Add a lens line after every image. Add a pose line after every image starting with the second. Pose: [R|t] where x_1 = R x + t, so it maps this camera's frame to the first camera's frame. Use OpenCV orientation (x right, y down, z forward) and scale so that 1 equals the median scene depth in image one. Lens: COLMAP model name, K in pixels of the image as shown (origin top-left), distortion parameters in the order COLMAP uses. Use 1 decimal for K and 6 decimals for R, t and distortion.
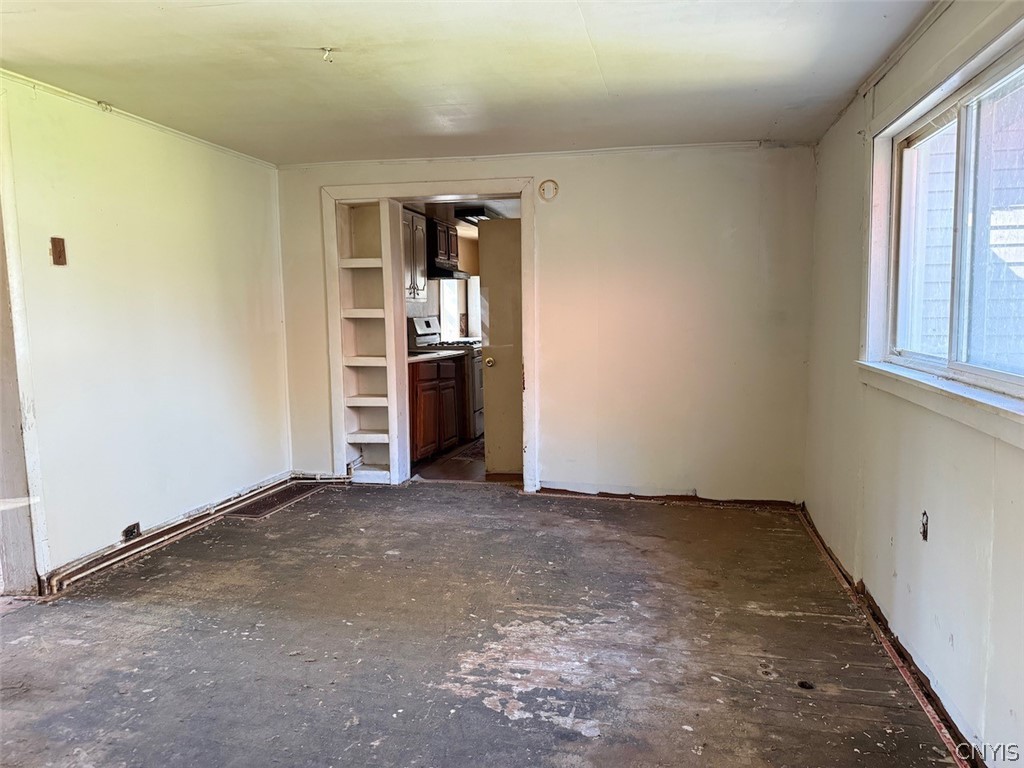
lens RADIAL K [[730.9, 0, 511.4], [0, 730.9, 384.3], [0, 0, 1]] dist [0.000872, -0.000020]
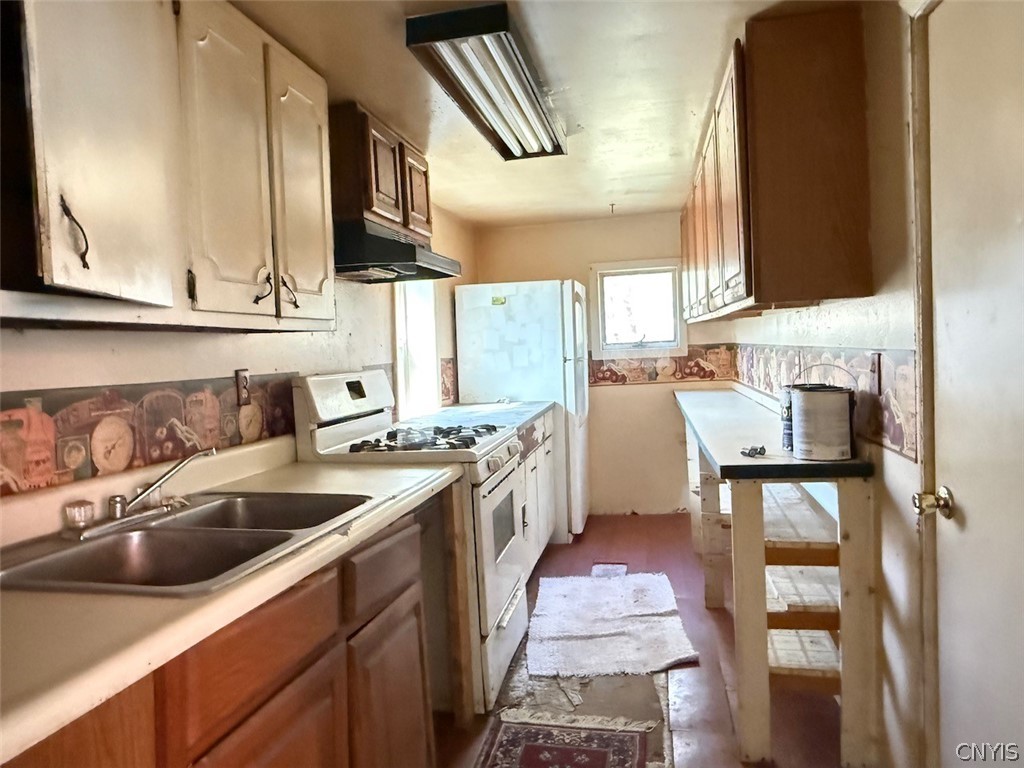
lens RADIAL K [[730.9, 0, 511.9], [0, 730.9, 382.0], [0, 0, 1]] dist [0.000872, -0.000020]
pose [[0.999525, -0.026607, 0.015551, -0.036975], [0.027509, 0.997756, -0.061038, -0.060712], [-0.013892, 0.061437, 0.998014, 0.612176]]
